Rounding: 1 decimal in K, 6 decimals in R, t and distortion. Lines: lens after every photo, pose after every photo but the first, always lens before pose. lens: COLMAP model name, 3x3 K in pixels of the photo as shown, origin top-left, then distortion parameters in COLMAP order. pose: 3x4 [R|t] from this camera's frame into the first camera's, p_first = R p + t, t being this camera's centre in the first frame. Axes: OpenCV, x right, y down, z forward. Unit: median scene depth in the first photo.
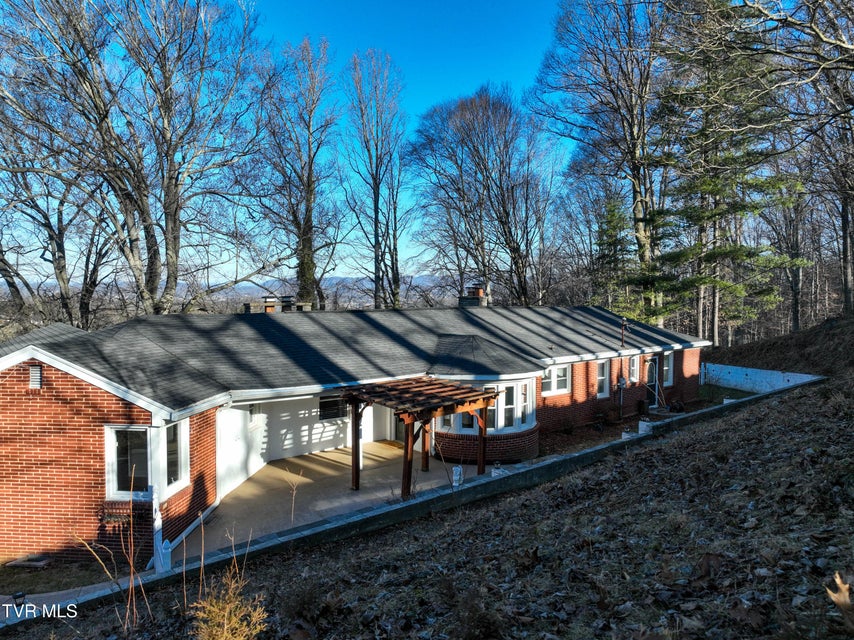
lens RADIAL K [[599.2, 0, 429.8], [0, 599.2, 318.1], [0, 0, 1]] dist [0.004120, 0.007873]
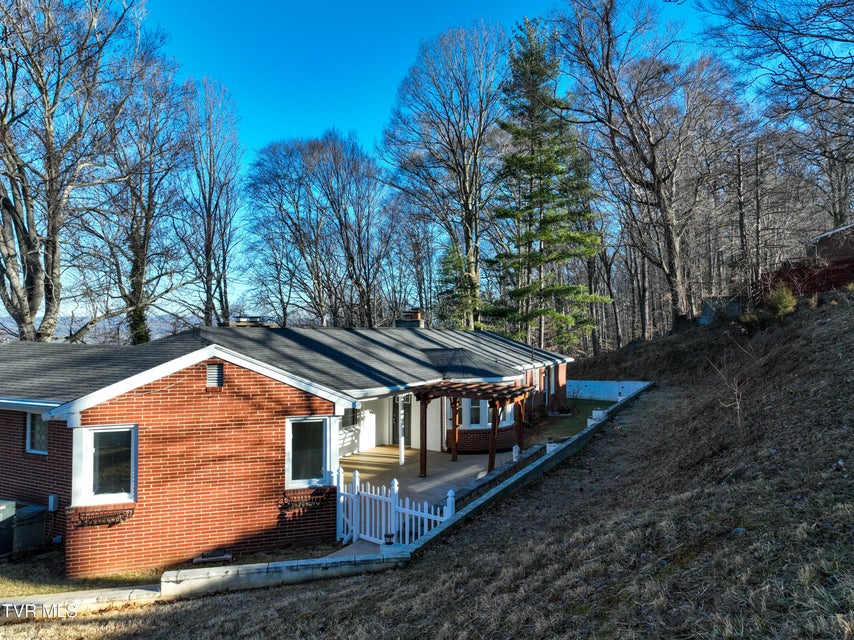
lens RADIAL K [[599.2, 0, 429.8], [0, 599.2, 318.1], [0, 0, 1]] dist [0.004120, 0.007873]
pose [[0.919400, 0.008801, 0.393226, -0.469324], [0.018171, 0.997732, -0.064818, 0.047885], [-0.392905, 0.066739, 0.917154, -0.063577]]
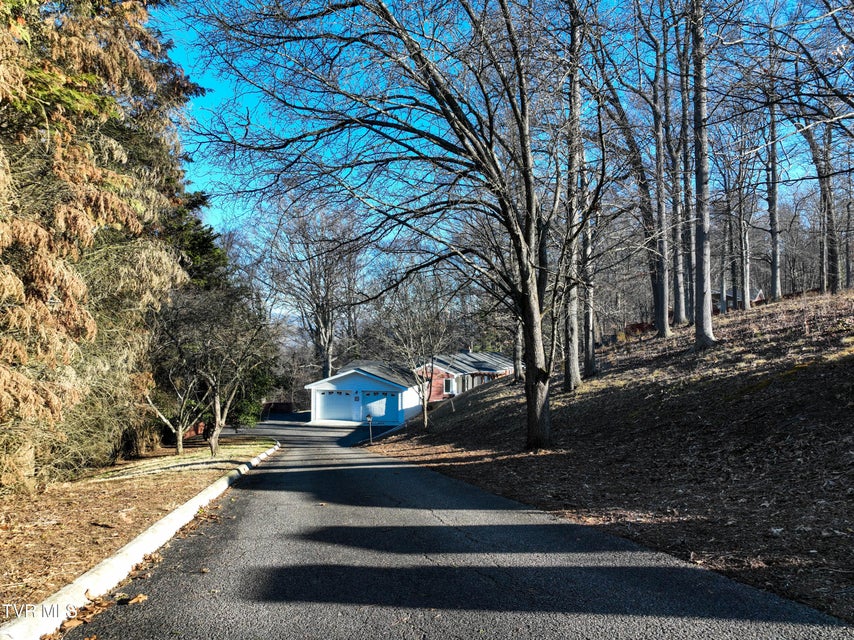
lens RADIAL K [[599.2, 0, 429.8], [0, 599.2, 318.1], [0, 0, 1]] dist [0.004120, 0.007873]
pose [[0.942338, 0.008731, 0.334549, -1.478897], [0.014174, 0.997721, -0.065964, 0.004749], [-0.334363, 0.066902, 0.940067, -2.327173]]
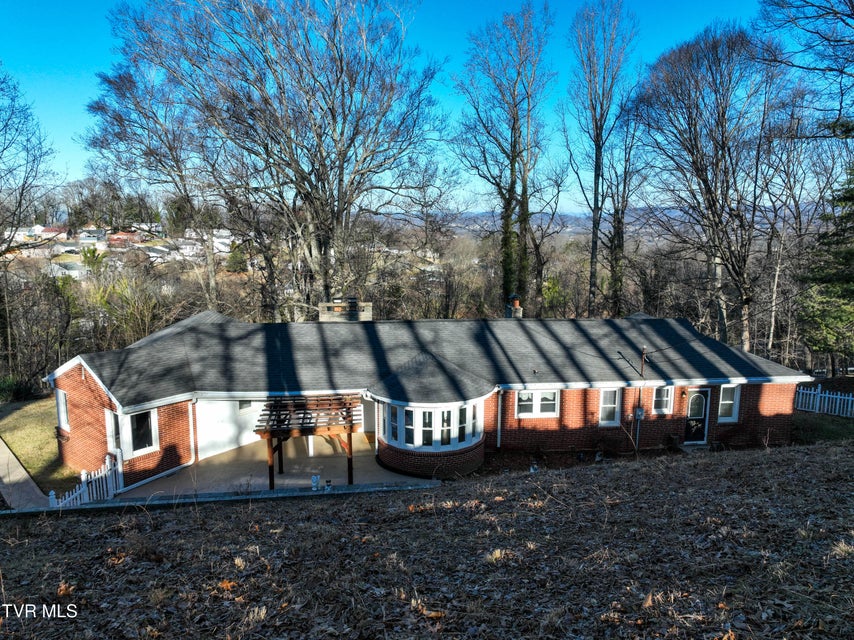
lens RADIAL K [[599.2, 0, 429.8], [0, 599.2, 318.1], [0, 0, 1]] dist [0.004120, 0.007873]
pose [[0.829999, 0.086720, -0.550982, 0.733009], [-0.019541, 0.991754, 0.126657, -0.200182], [0.557423, -0.094358, 0.824849, 0.090727]]
